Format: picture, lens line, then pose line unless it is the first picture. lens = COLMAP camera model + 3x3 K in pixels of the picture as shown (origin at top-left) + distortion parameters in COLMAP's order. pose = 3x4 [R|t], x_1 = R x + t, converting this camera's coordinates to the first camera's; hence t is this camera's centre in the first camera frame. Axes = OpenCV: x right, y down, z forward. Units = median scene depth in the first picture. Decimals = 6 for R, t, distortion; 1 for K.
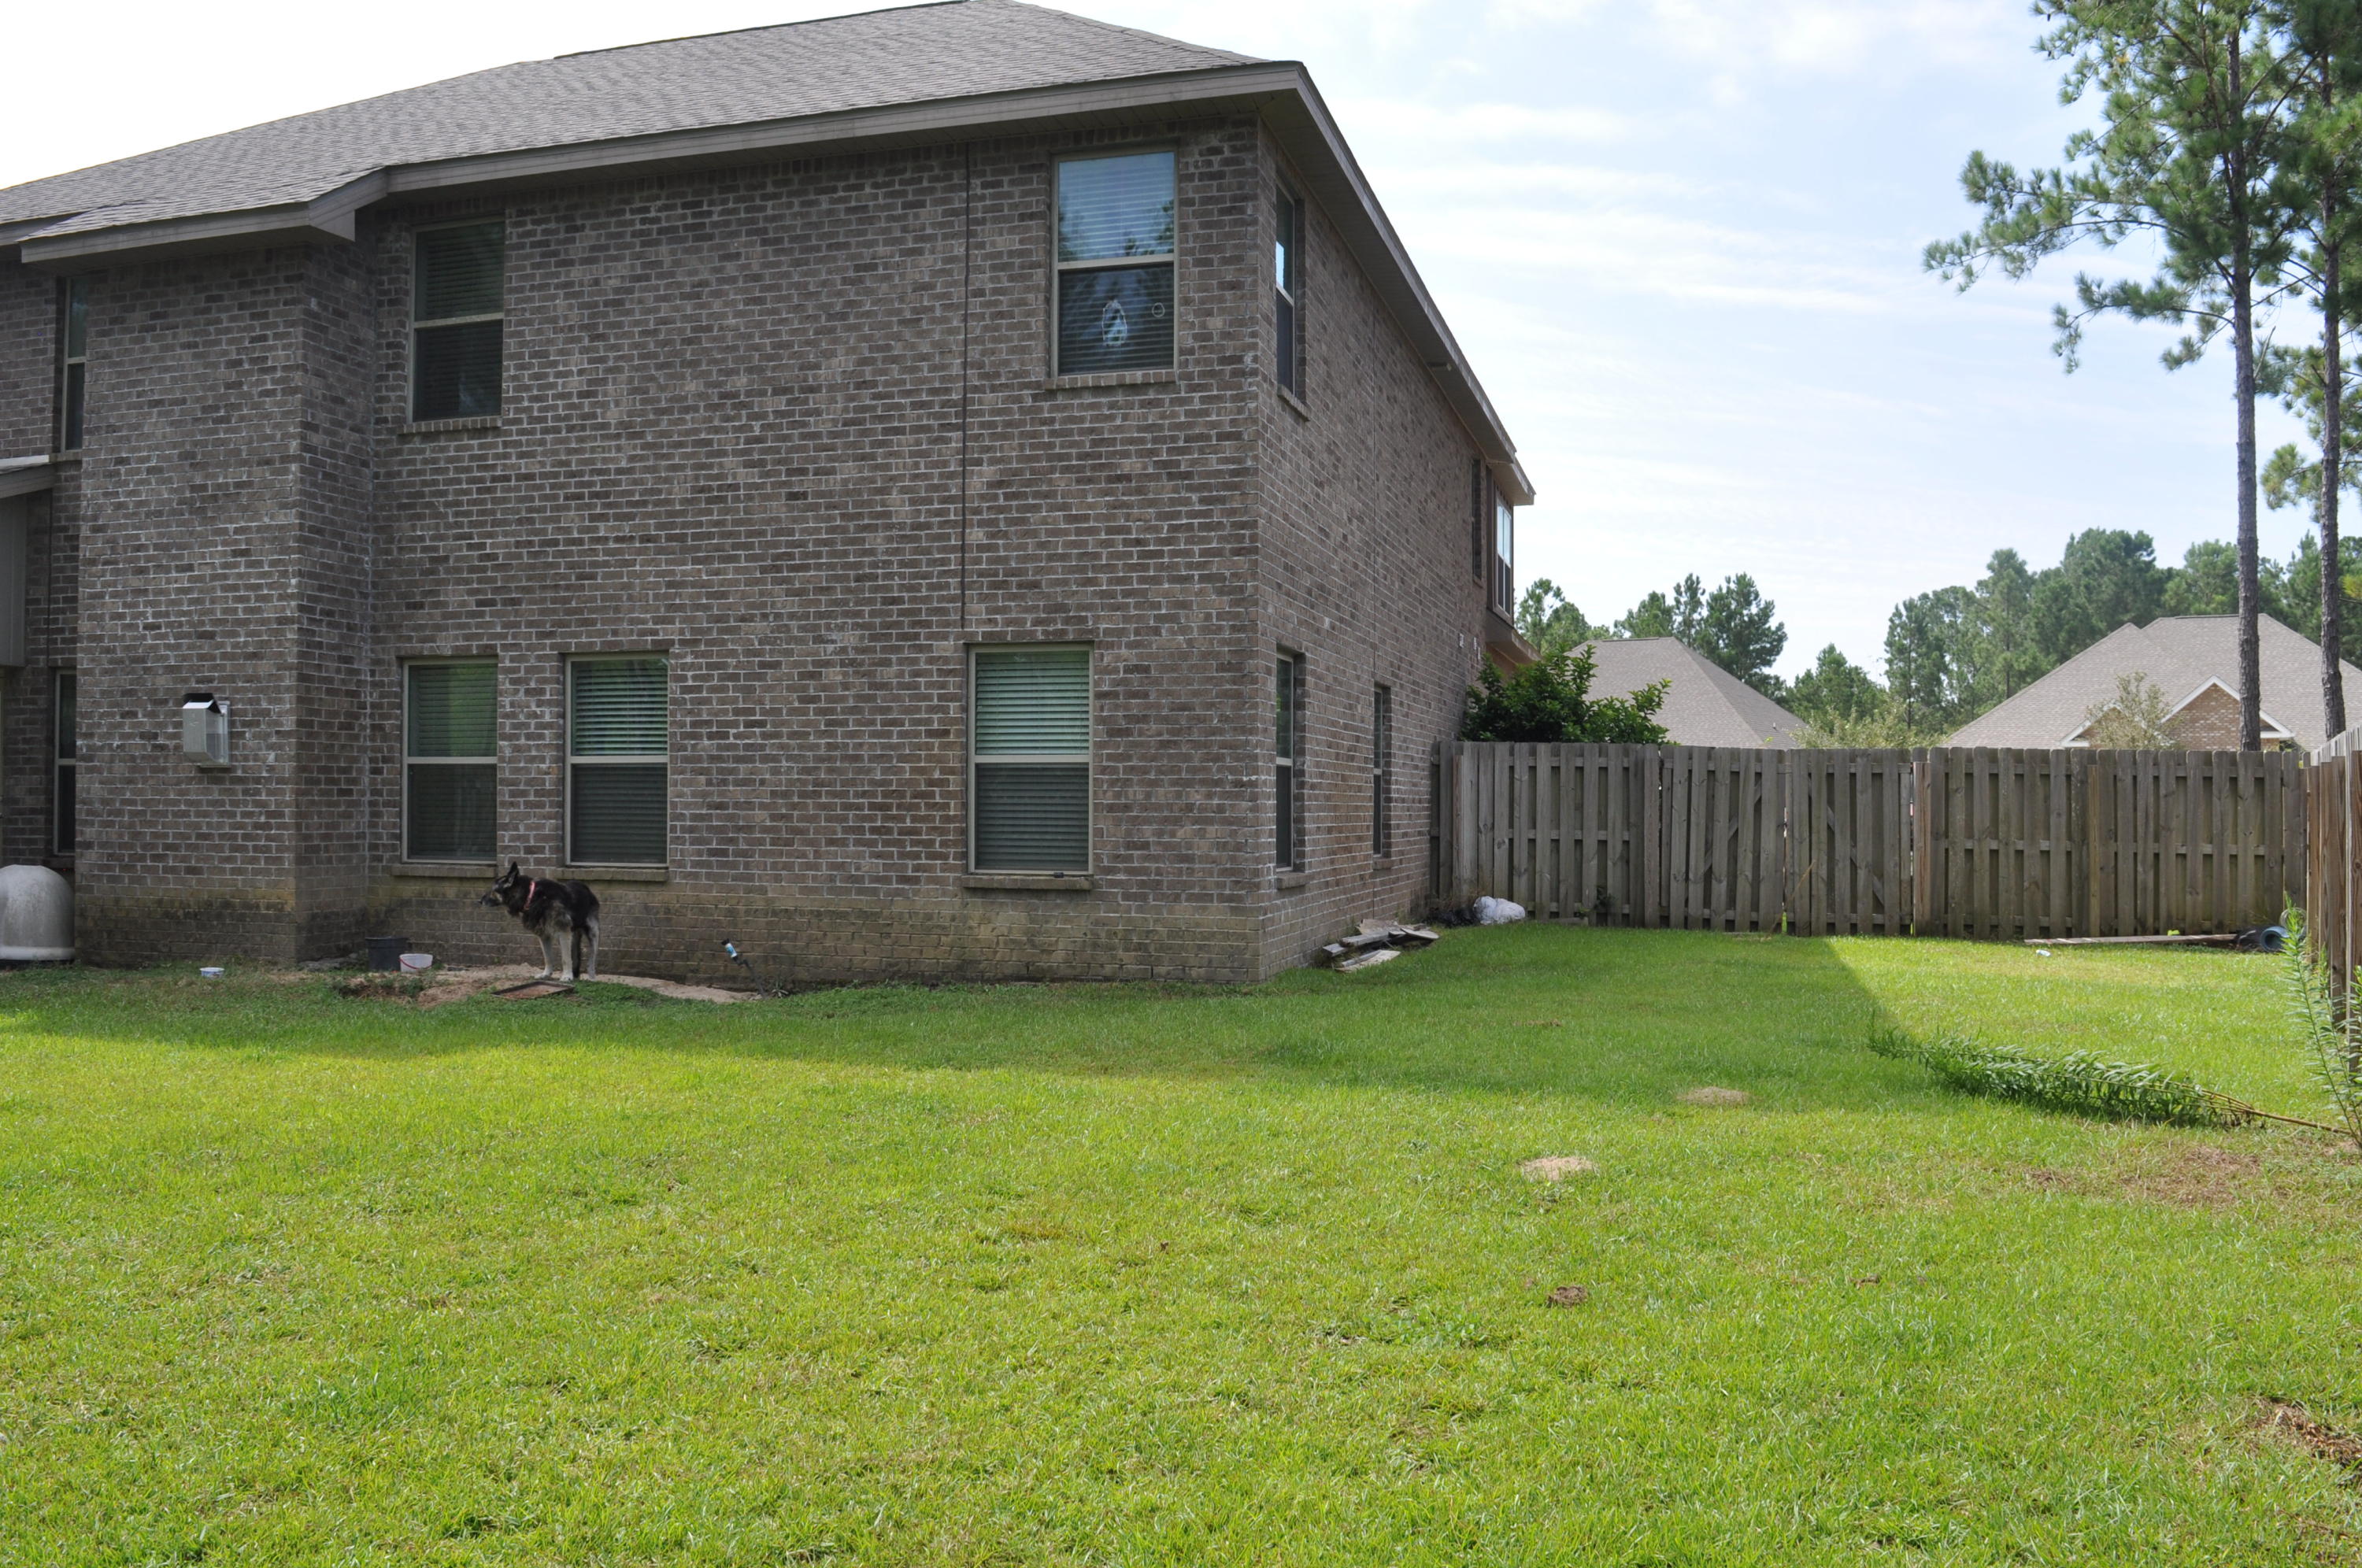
lens RADIAL K [[1871.9, 0, 1179.0], [0, 1871.9, 787.9], [0, 0, 1]] dist [-0.096369, 0.022915]
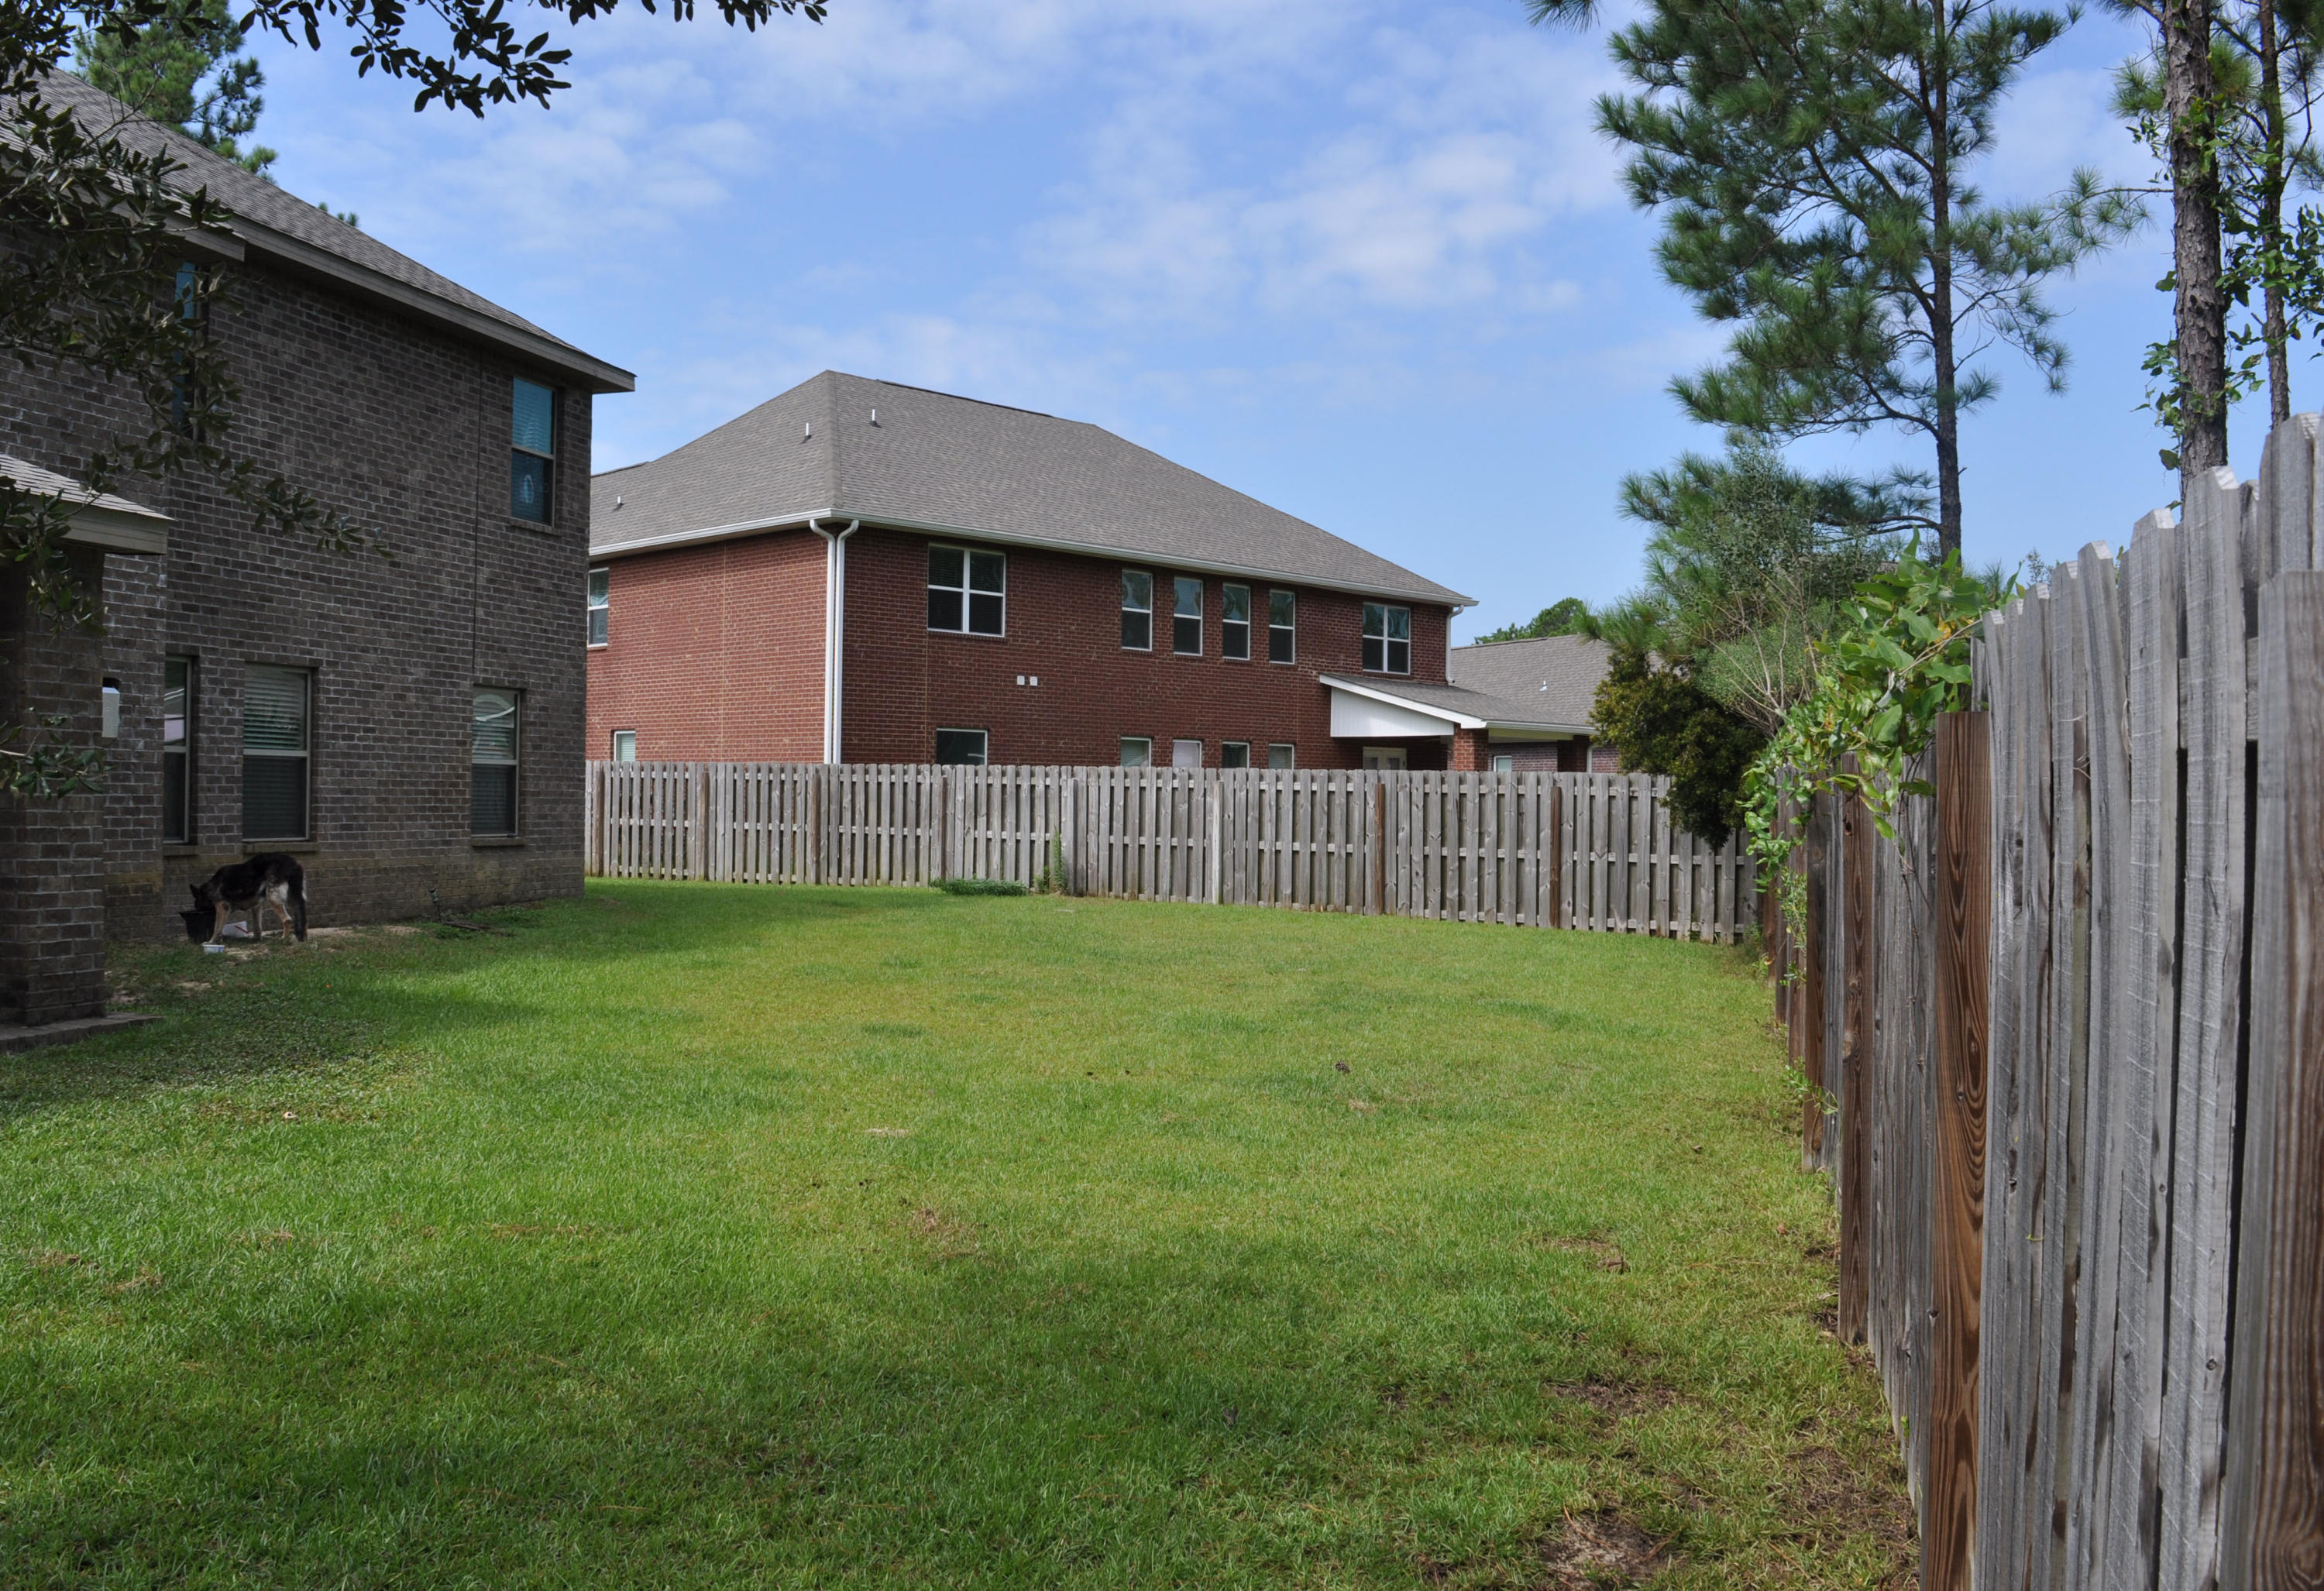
lens RADIAL K [[1911.8, 0, 1157.2], [0, 1911.8, 799.4], [0, 0, 1]] dist [-0.072284, 0.008462]
pose [[-0.003172, -0.003963, 0.999987, -1.566685], [-0.021942, 0.999752, 0.003893, -0.002428], [-0.999754, -0.021930, -0.003258, 0.435983]]
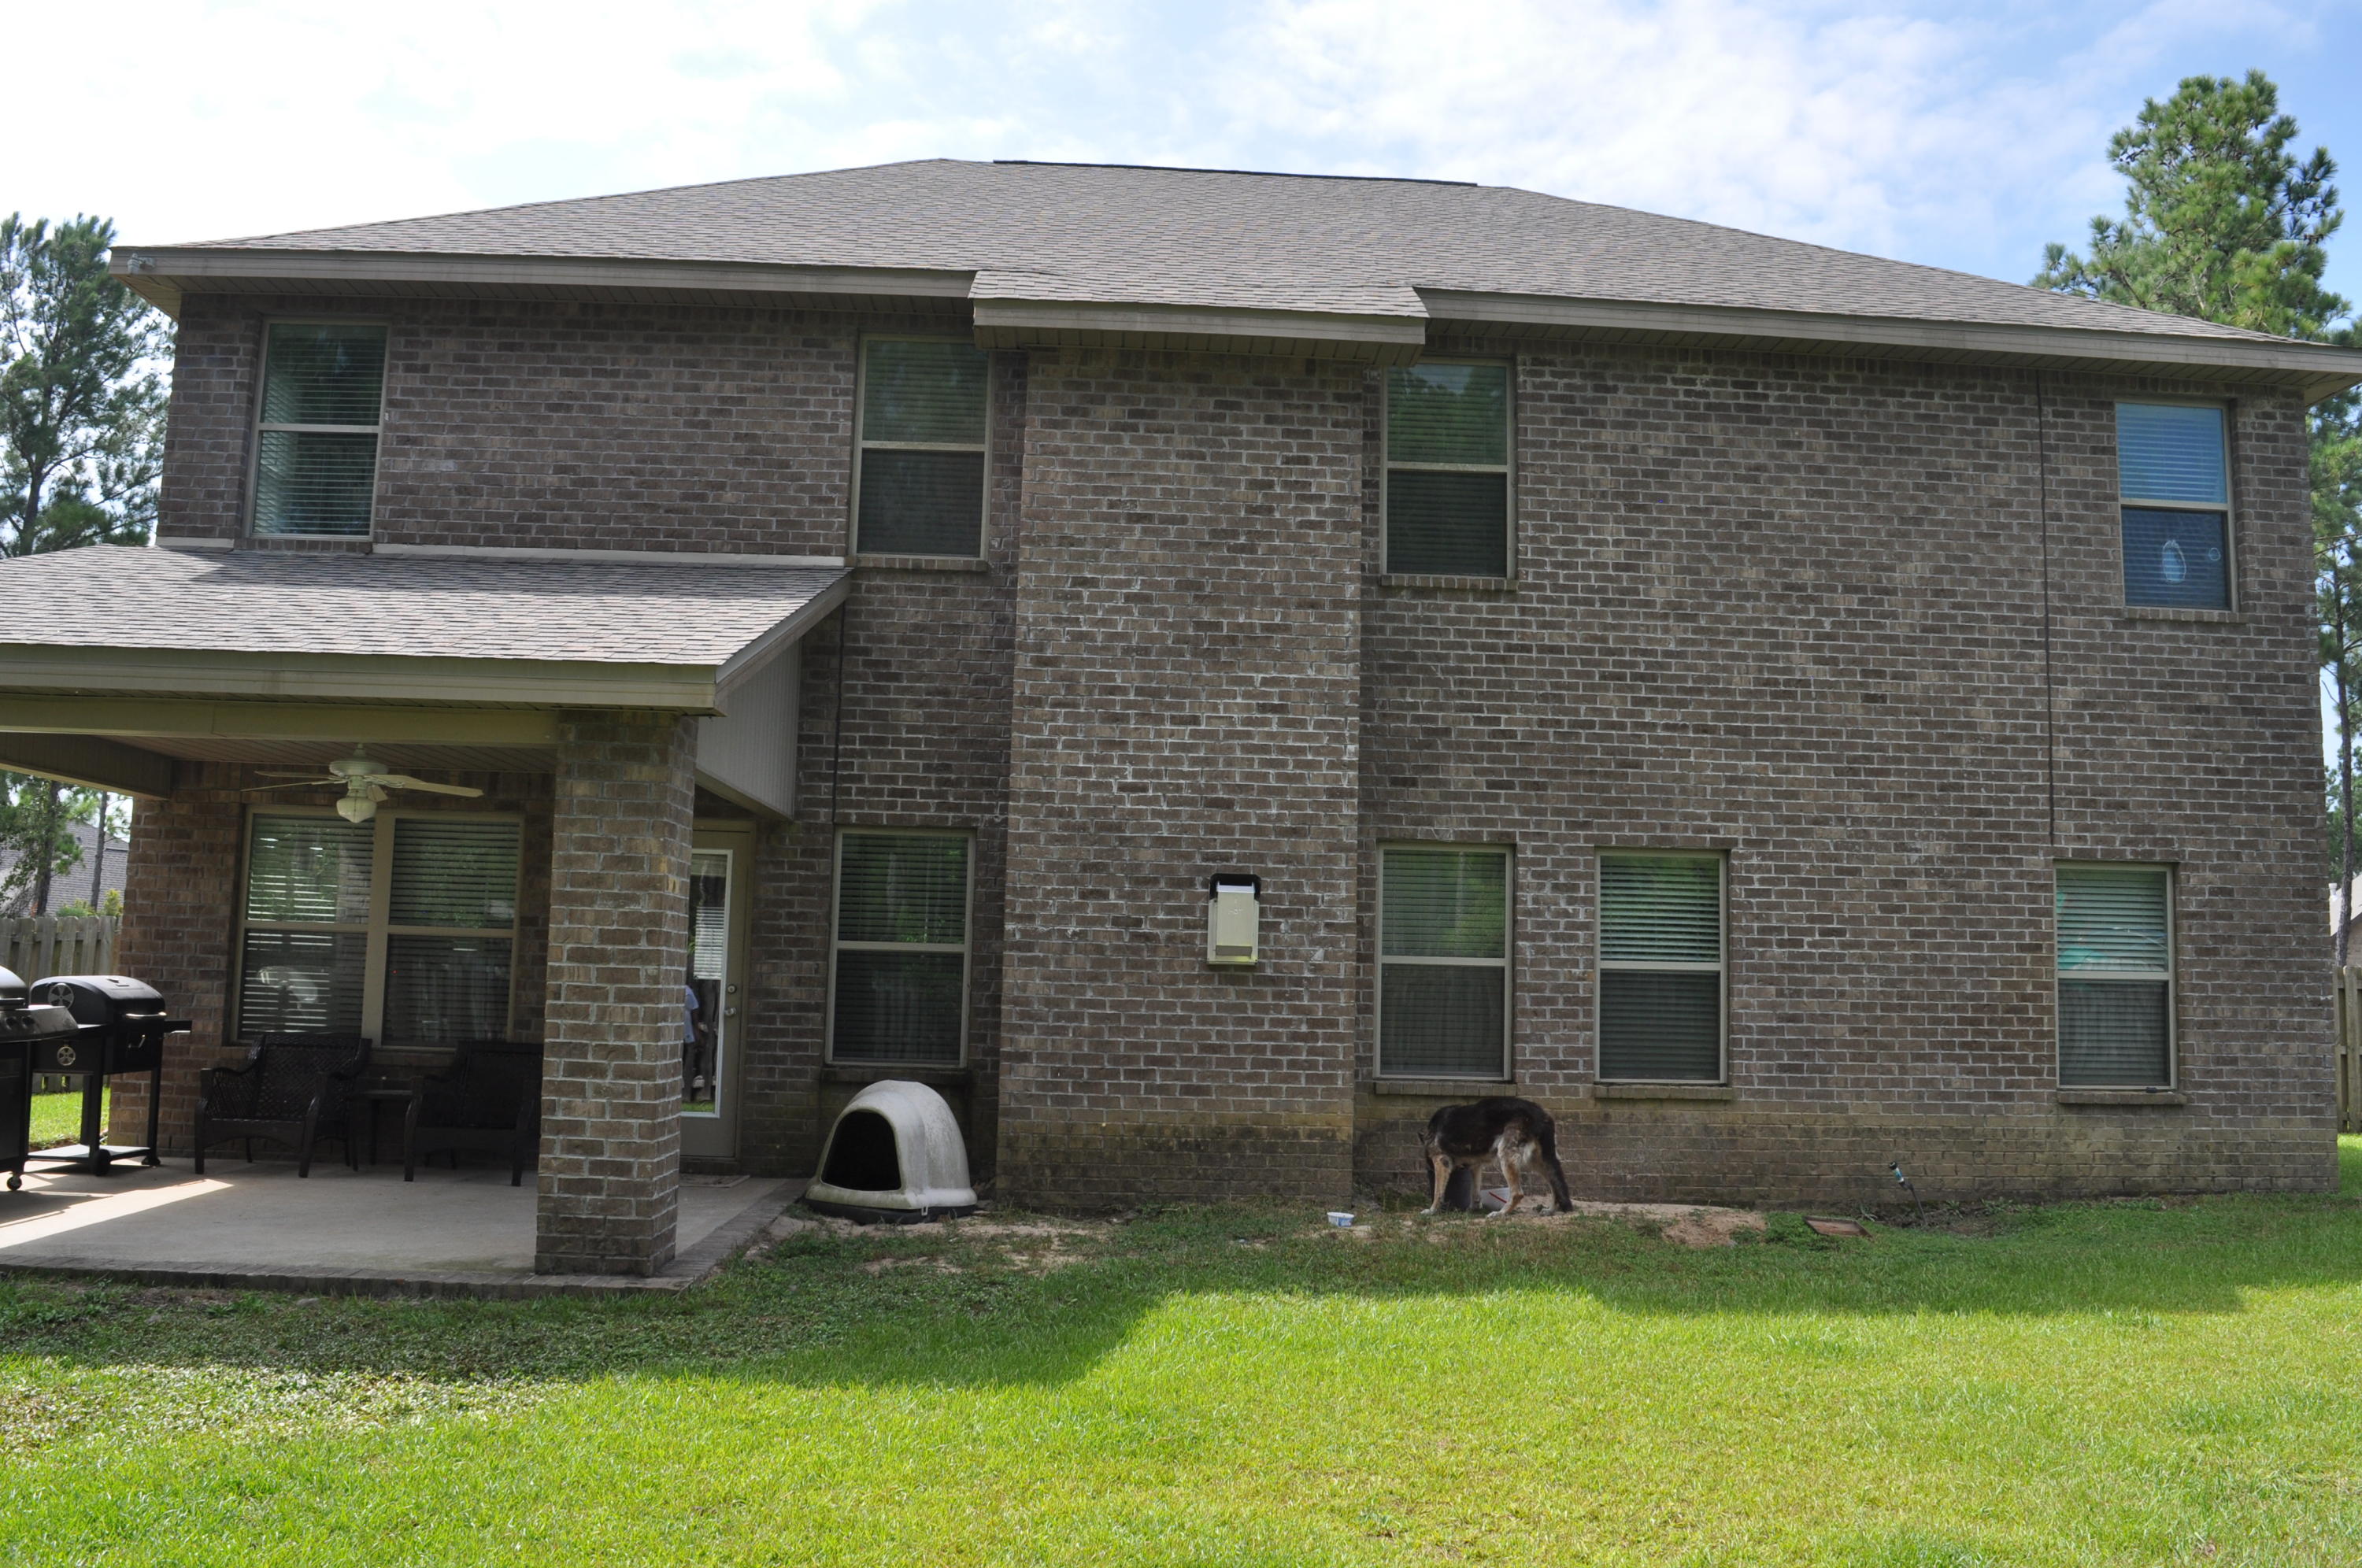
lens RADIAL K [[1871.9, 0, 1164.7], [0, 1871.9, 785.4], [0, 0, 1]] dist [-0.096369, 0.022915]
pose [[0.945714, 0.054253, 0.320440, -0.849446], [-0.023926, 0.994915, -0.097835, -0.008472], [-0.324118, 0.084857, 0.942203, 0.212557]]
